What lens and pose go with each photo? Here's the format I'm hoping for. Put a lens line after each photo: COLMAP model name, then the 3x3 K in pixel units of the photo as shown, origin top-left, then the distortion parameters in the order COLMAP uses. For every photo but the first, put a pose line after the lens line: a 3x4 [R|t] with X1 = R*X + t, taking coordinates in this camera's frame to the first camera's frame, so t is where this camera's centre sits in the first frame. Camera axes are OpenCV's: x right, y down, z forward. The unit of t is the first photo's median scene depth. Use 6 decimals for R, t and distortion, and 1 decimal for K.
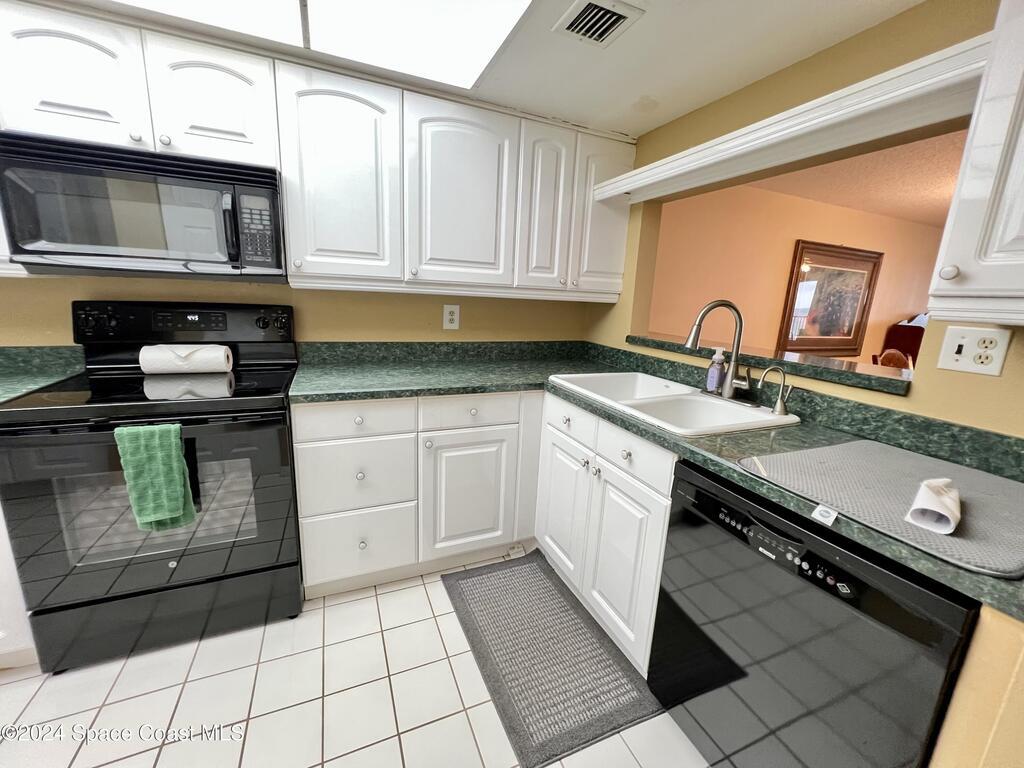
lens RADIAL K [[408.8, 0, 509.9], [0, 408.8, 382.4], [0, 0, 1]] dist [-0.000189, -0.000063]
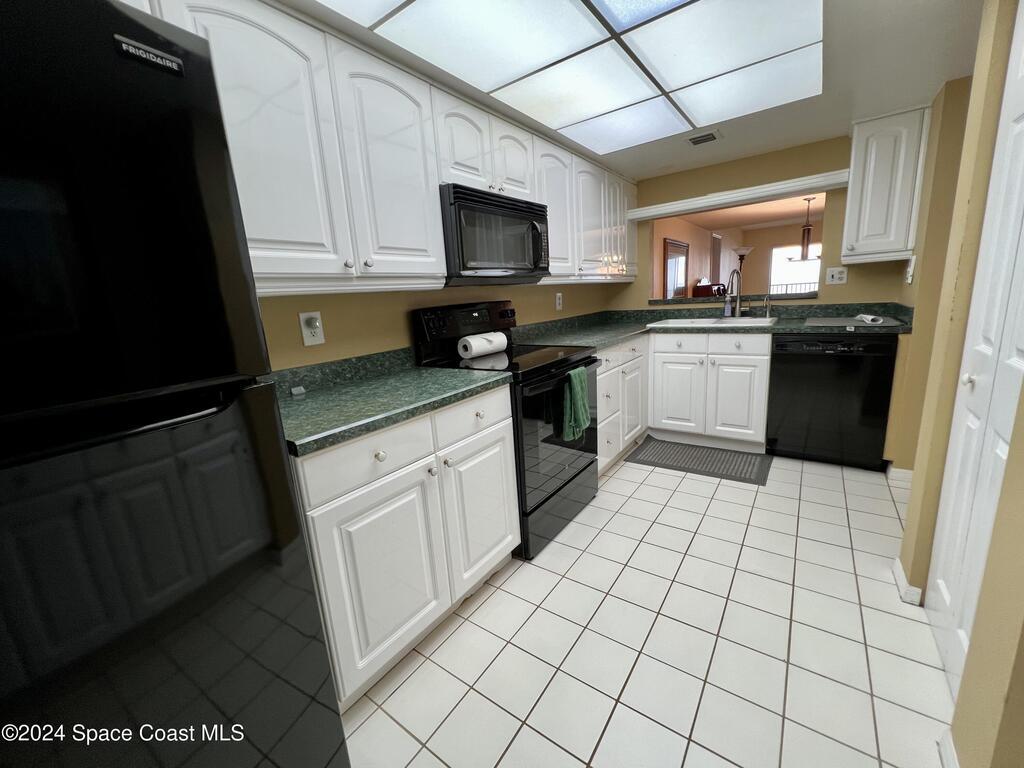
lens RADIAL K [[408.8, 0, 512.1], [0, 408.8, 382.2], [0, 0, 1]] dist [-0.000189, -0.000063]
pose [[0.855596, -0.205814, 0.474970, -1.425370], [0.210260, 0.976635, 0.044442, 0.024413], [-0.473019, 0.061843, 0.878879, -0.222472]]
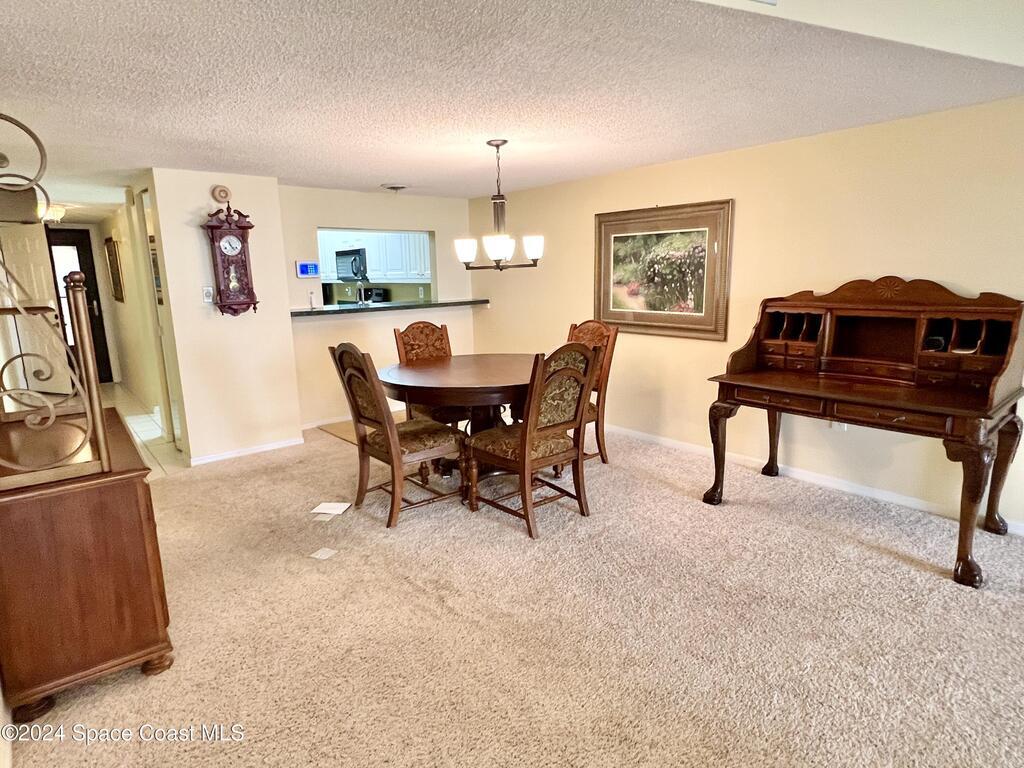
lens RADIAL K [[594.5, 0, 510.5], [0, 594.5, 383.6], [0, 0, 1]] dist [-0.005938, -0.000372]
pose [[0.275020, 0.129271, -0.952708, 4.149390], [-0.164091, 0.982692, 0.085971, -0.041557], [0.947332, 0.132687, 0.291472, 0.802888]]
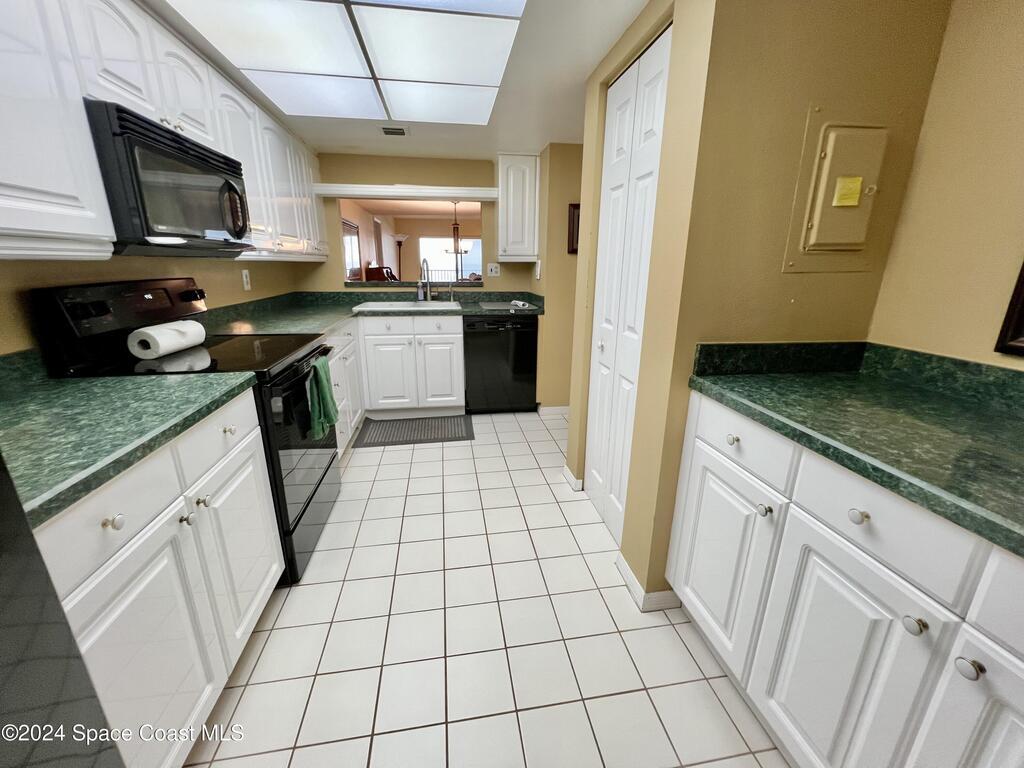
lens RADIAL K [[408.8, 0, 507.9], [0, 408.8, 381.7], [0, 0, 1]] dist [-0.000189, -0.000063]
pose [[0.254496, -0.312467, 0.915203, -1.578252], [0.209657, 0.941683, 0.263207, -0.048464], [-0.944074, 0.124894, 0.305165, -0.058655]]
